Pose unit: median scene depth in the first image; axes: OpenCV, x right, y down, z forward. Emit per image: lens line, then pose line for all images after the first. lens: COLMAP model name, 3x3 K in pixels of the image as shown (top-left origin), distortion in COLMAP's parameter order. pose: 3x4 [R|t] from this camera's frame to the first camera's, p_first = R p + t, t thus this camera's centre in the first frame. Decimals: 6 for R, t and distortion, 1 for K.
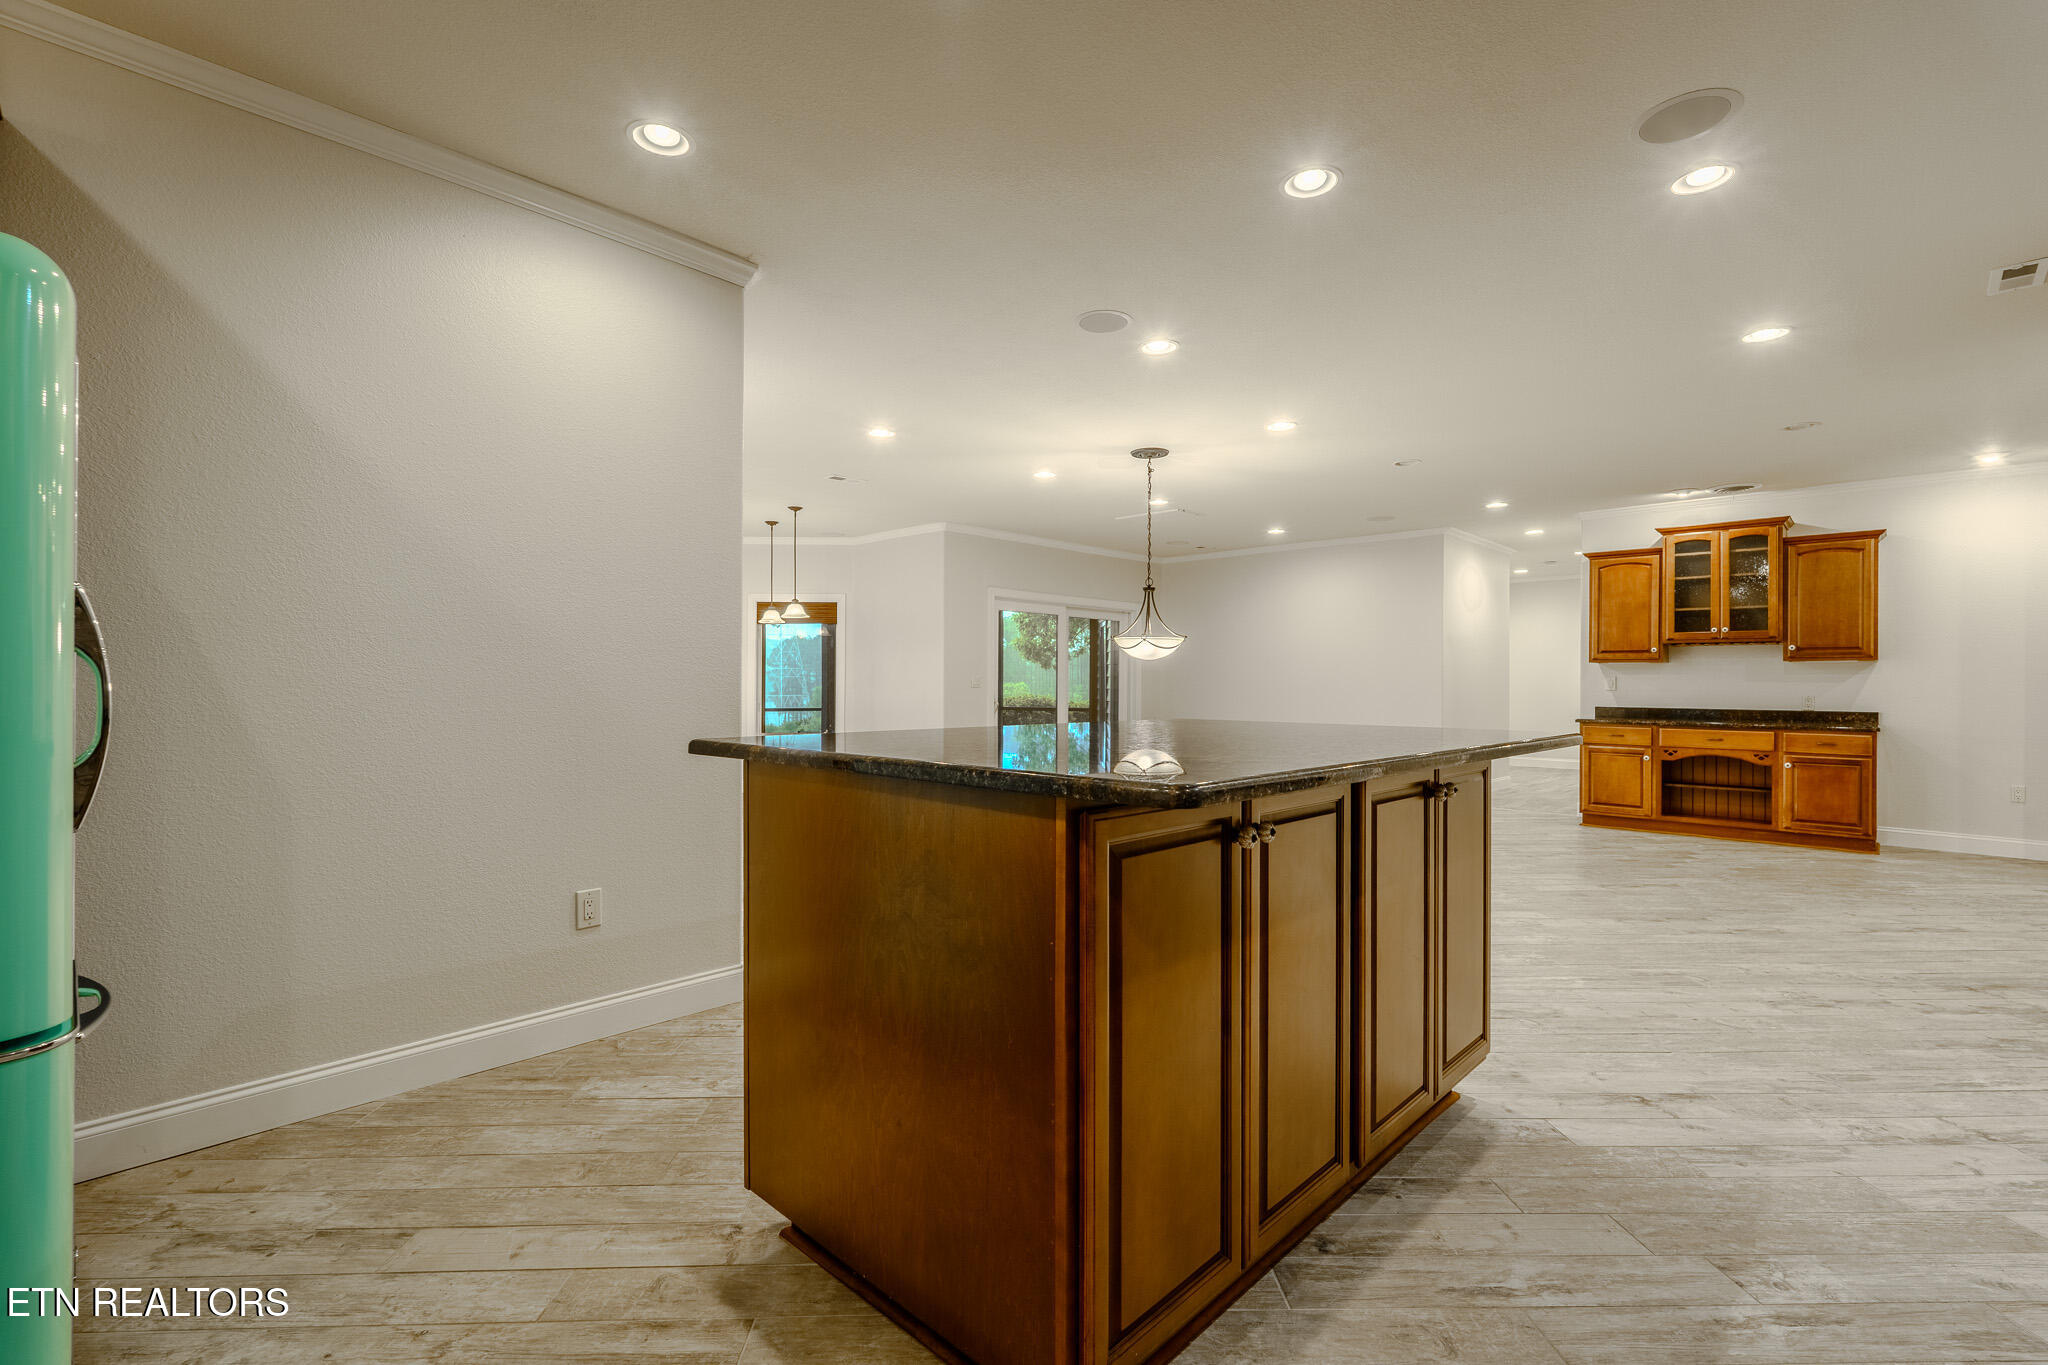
lens RADIAL K [[918.4, 0, 1019.9], [0, 918.4, 683.2], [0, 0, 1]] dist [-0.003536, -0.000159]
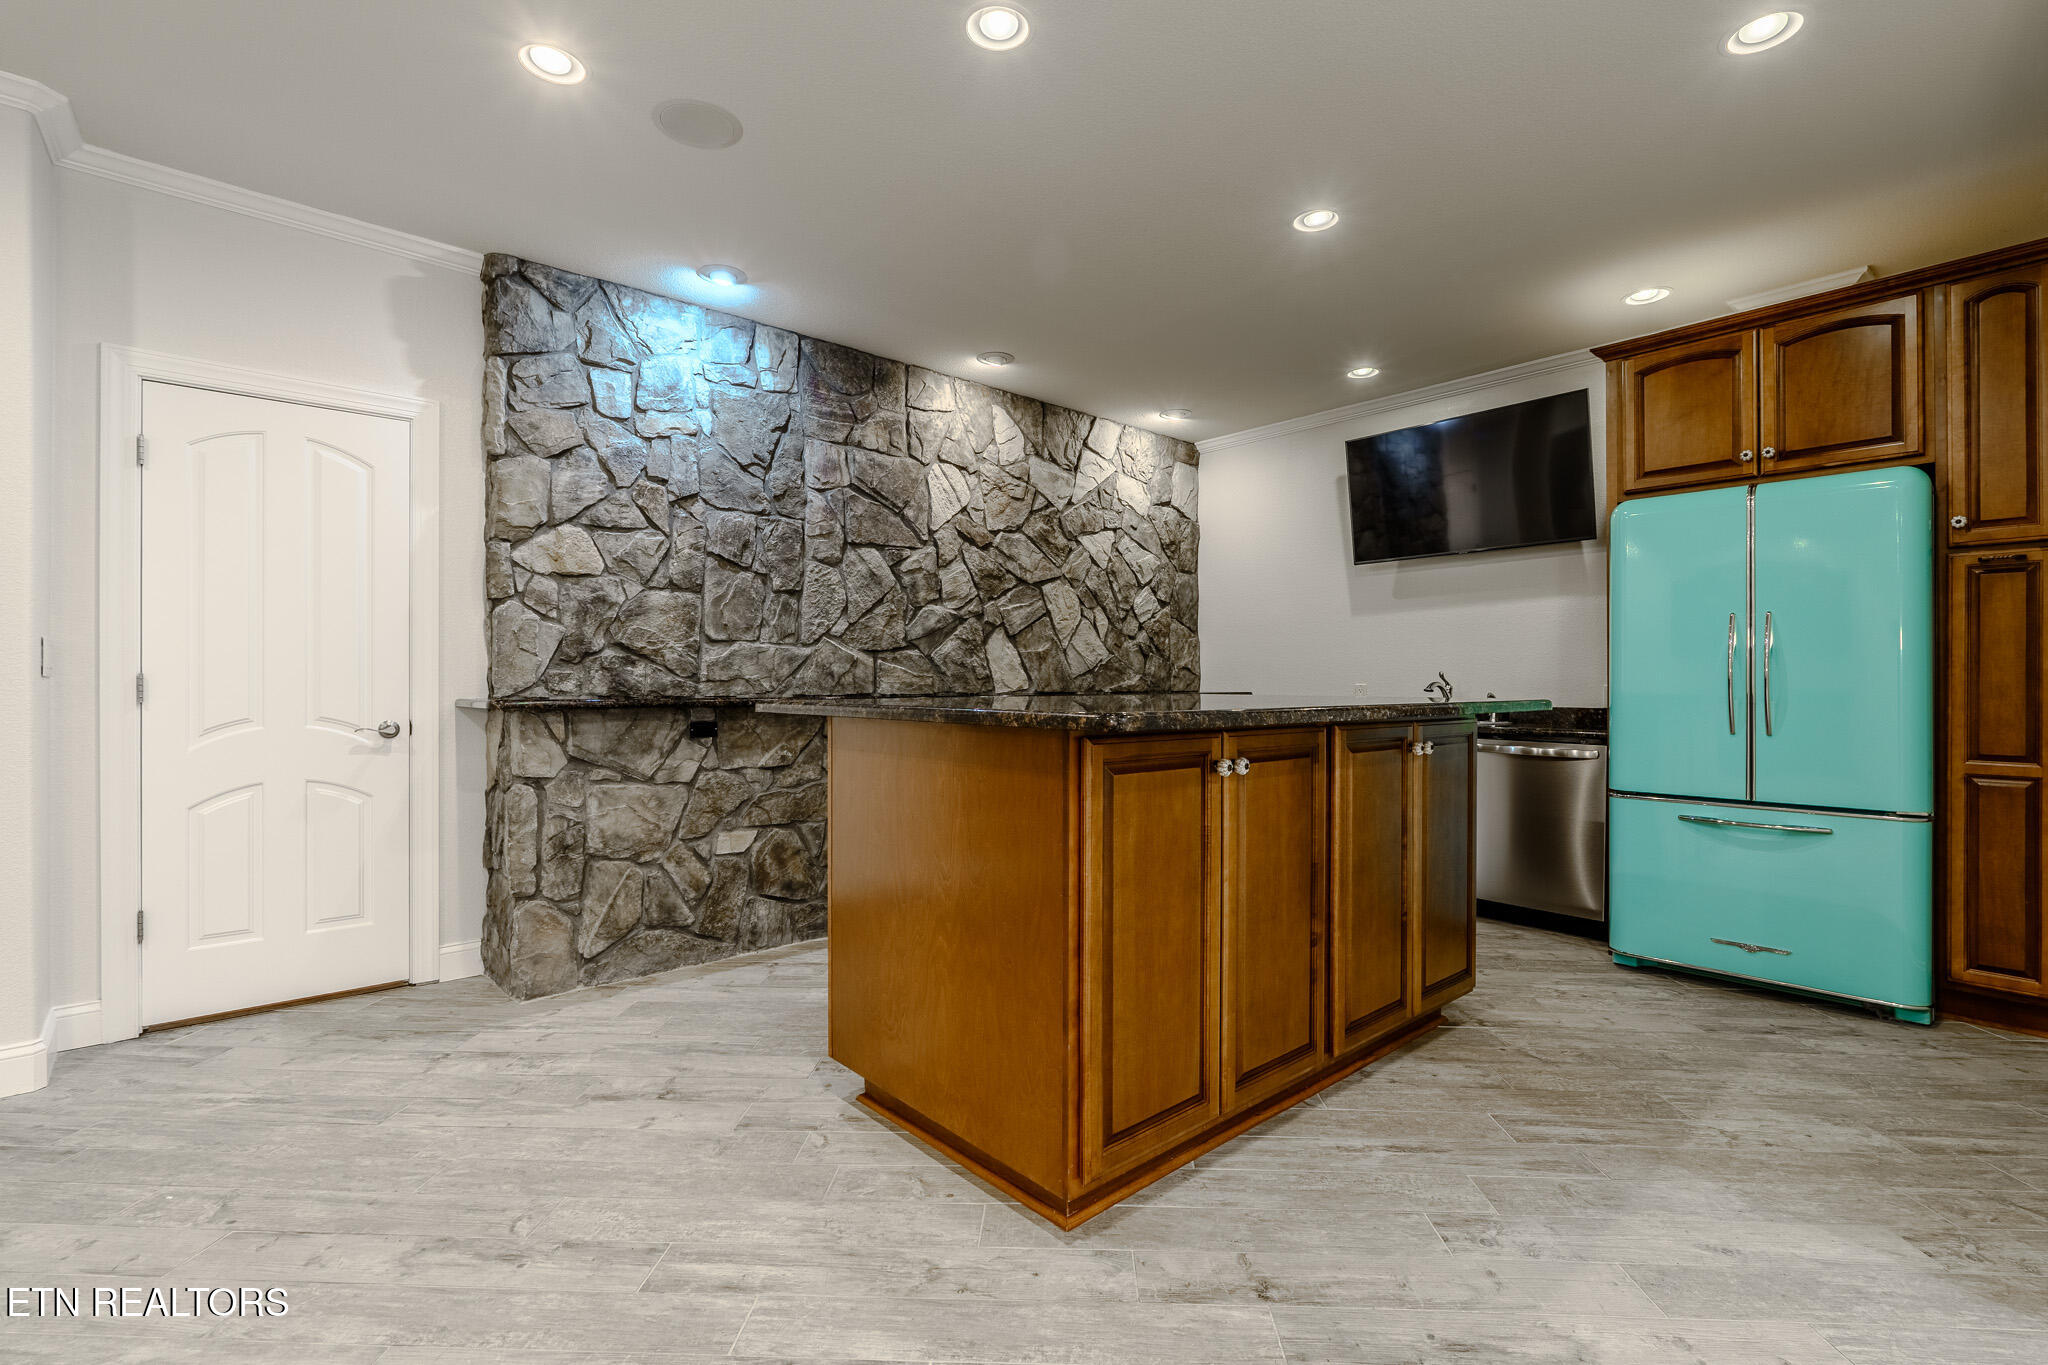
lens RADIAL K [[918.4, 0, 1019.9], [0, 918.4, 683.2], [0, 0, 1]] dist [-0.003536, -0.000159]
pose [[-0.996722, -0.003761, 0.080817, 0.291749], [-0.003634, 0.999992, 0.001728, 0.036009], [-0.080823, 0.001428, -0.996727, 2.297816]]
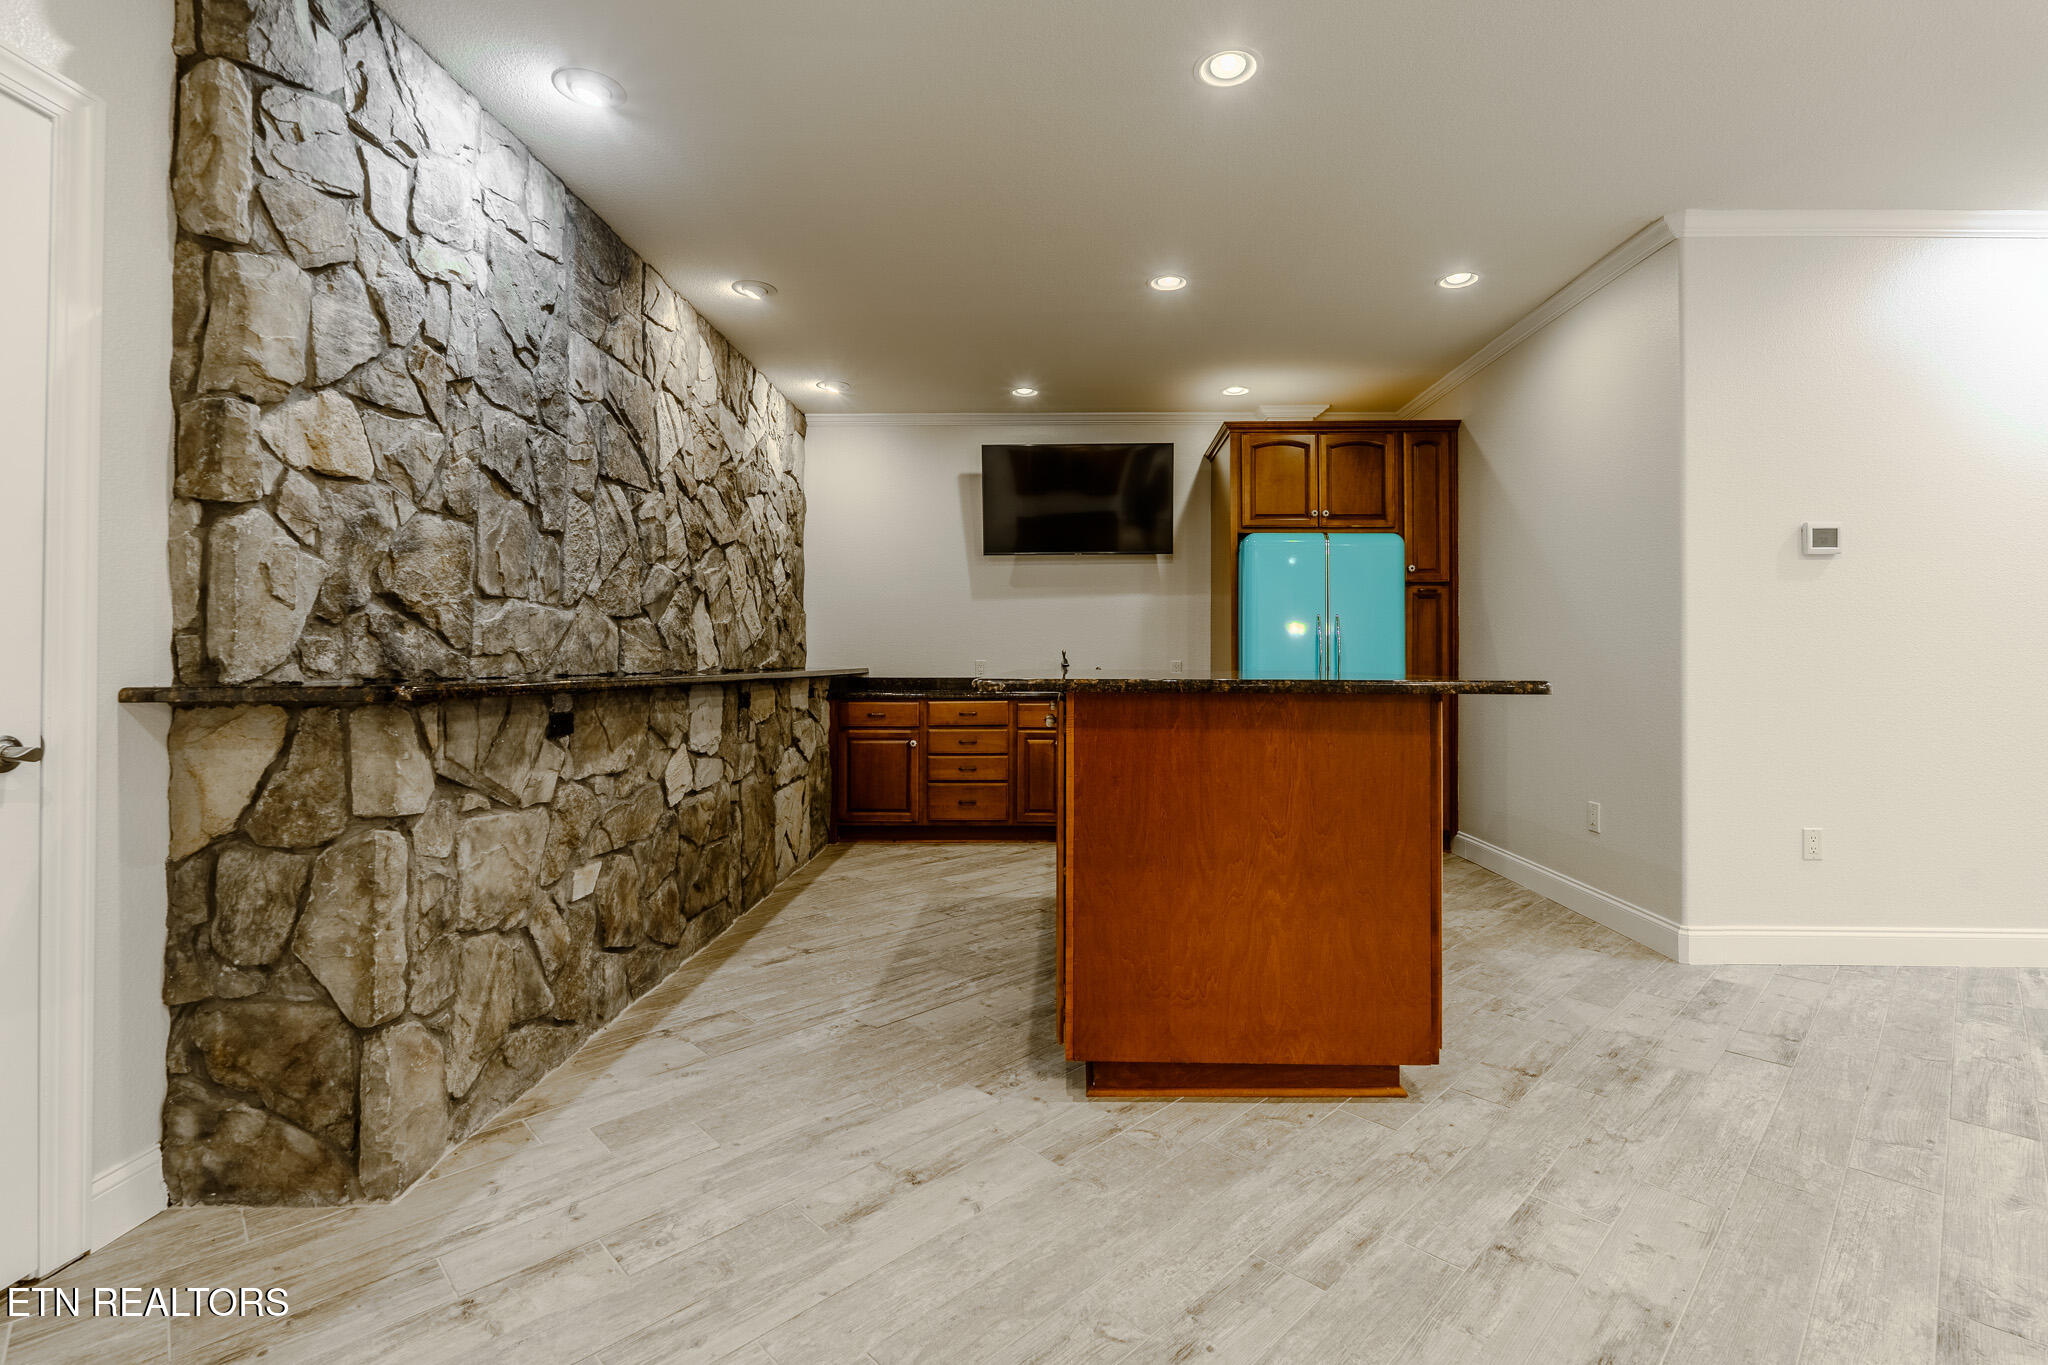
lens RADIAL K [[922.3, 0, 1043.4], [0, 922.3, 650.1], [0, 0, 1]] dist [-0.000847, 0.000304]
pose [[-0.734407, -0.012278, -0.678598, 1.342700], [-0.004502, 0.999902, -0.013218, 0.043222], [0.678694, -0.006653, -0.734391, 1.954881]]
